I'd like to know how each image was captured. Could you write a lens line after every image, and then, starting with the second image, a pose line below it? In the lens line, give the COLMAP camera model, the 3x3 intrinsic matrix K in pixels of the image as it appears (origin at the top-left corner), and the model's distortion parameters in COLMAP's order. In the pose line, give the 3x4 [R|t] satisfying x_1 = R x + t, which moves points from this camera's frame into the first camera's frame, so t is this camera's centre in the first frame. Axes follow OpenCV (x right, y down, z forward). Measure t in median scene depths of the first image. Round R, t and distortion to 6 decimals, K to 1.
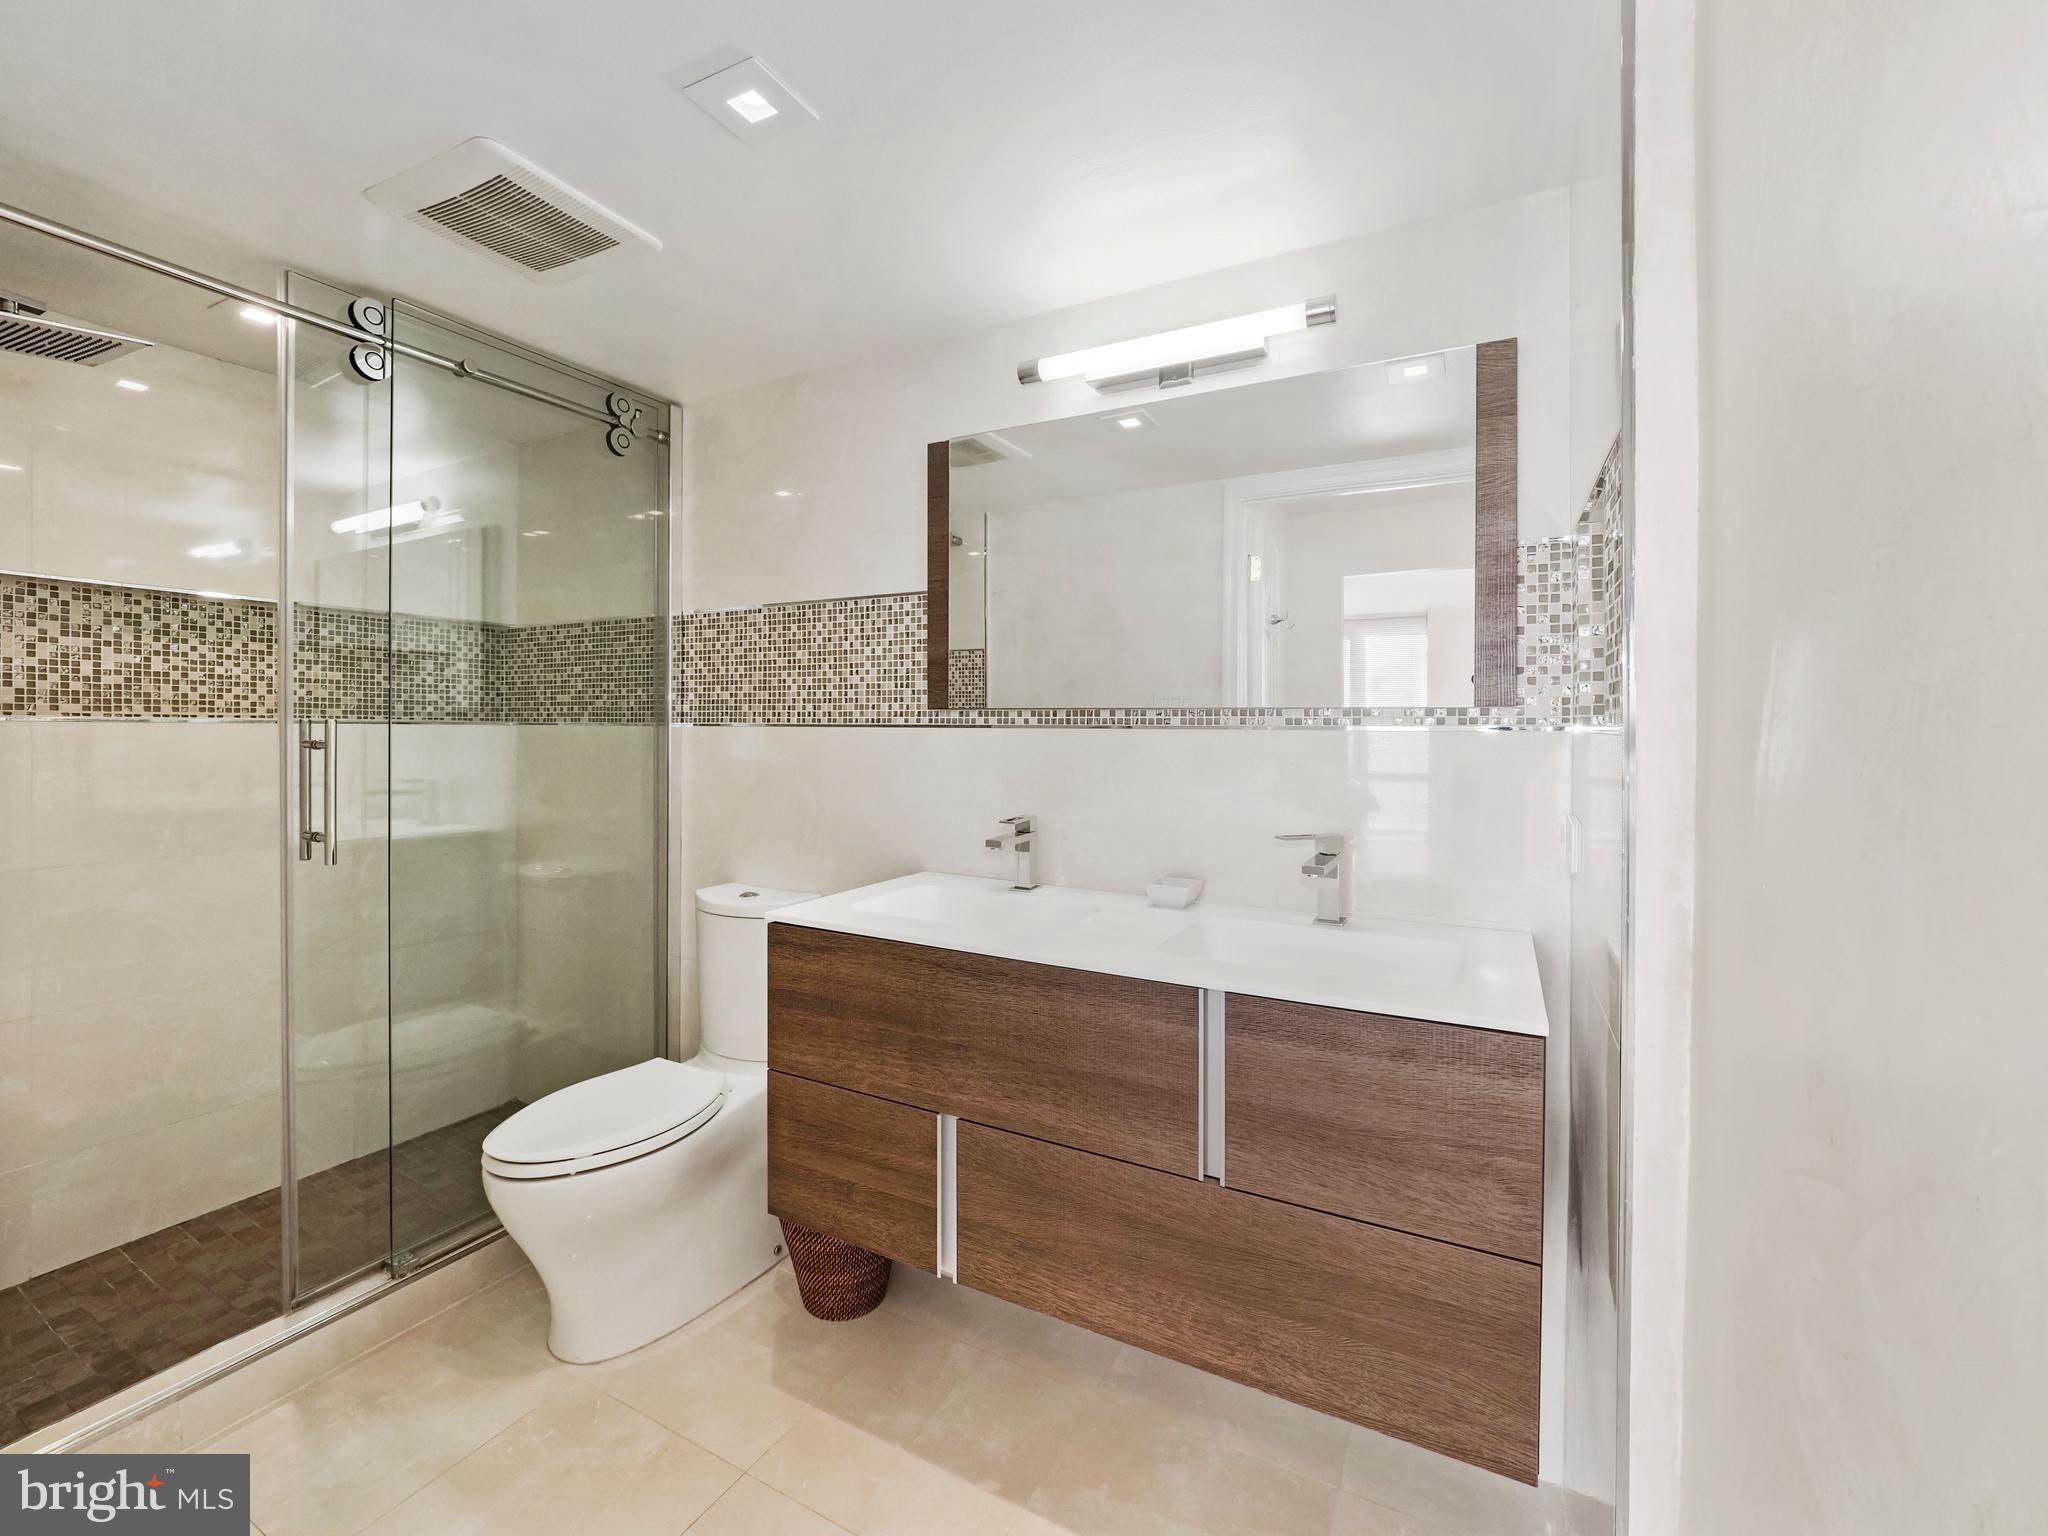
lens RADIAL K [[871.7, 0, 1019.4], [0, 871.7, 738.9], [0, 0, 1]] dist [0.011126, -0.009504]
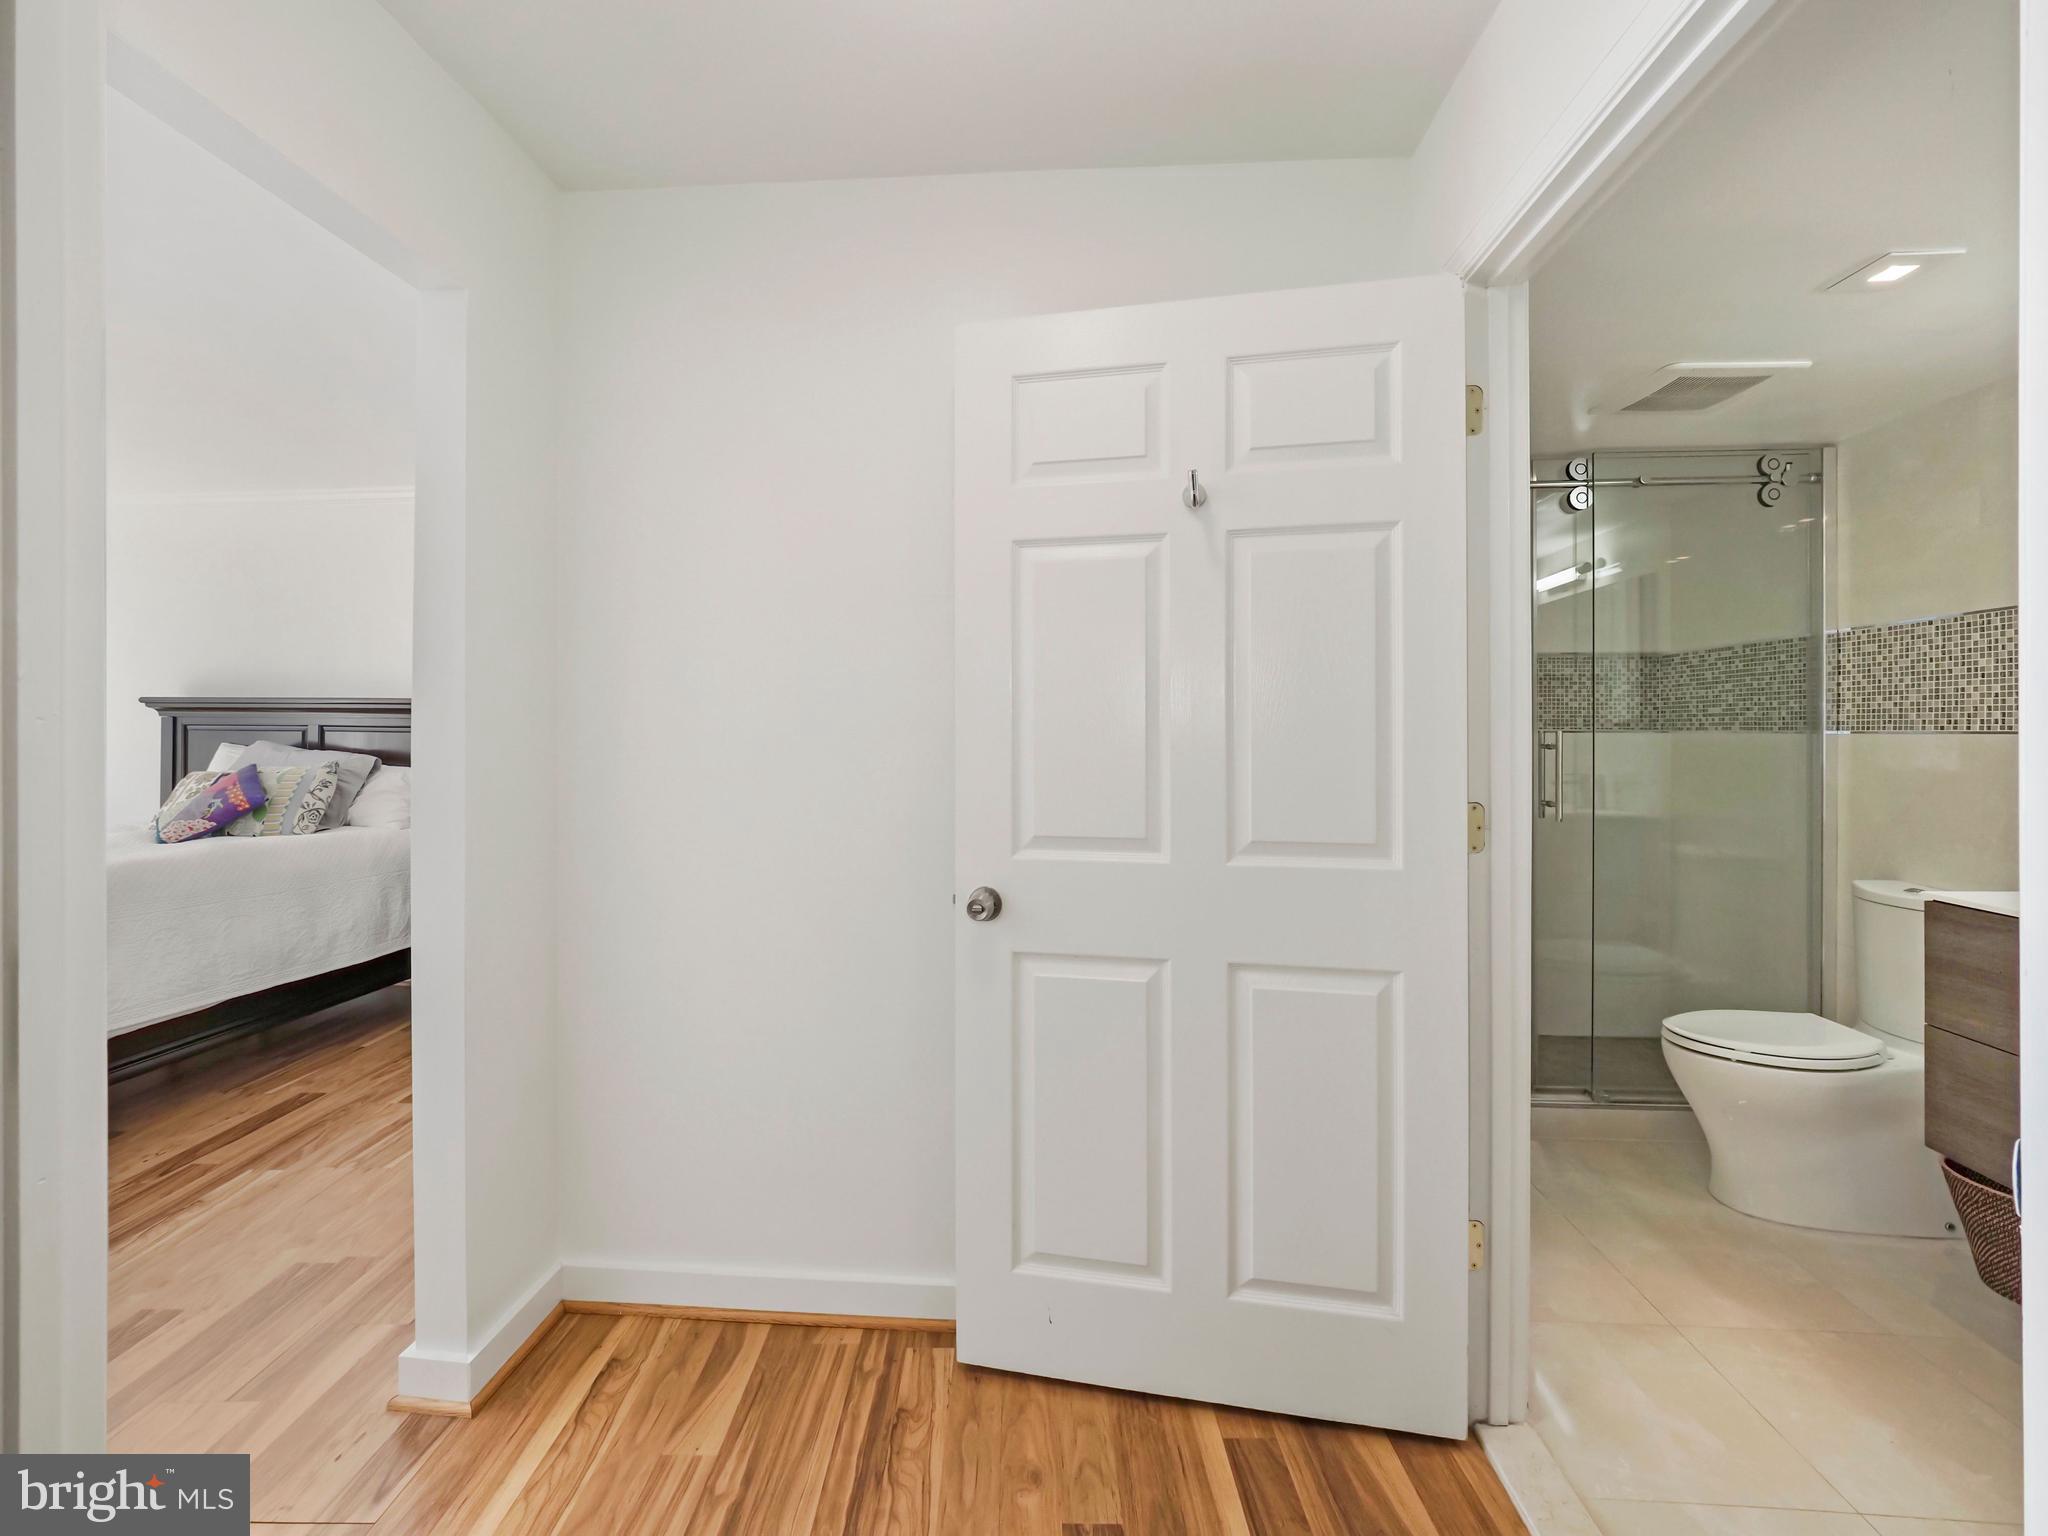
lens RADIAL K [[869.2, 0, 1021.4], [0, 869.2, 731.2], [0, 0, 1]] dist [-0.010521, 0.000795]
pose [[0.420677, -0.006725, -0.907186, 0.171089], [-0.004145, 0.999948, -0.009335, -0.002958], [0.907201, 0.007688, 0.420627, -0.403966]]
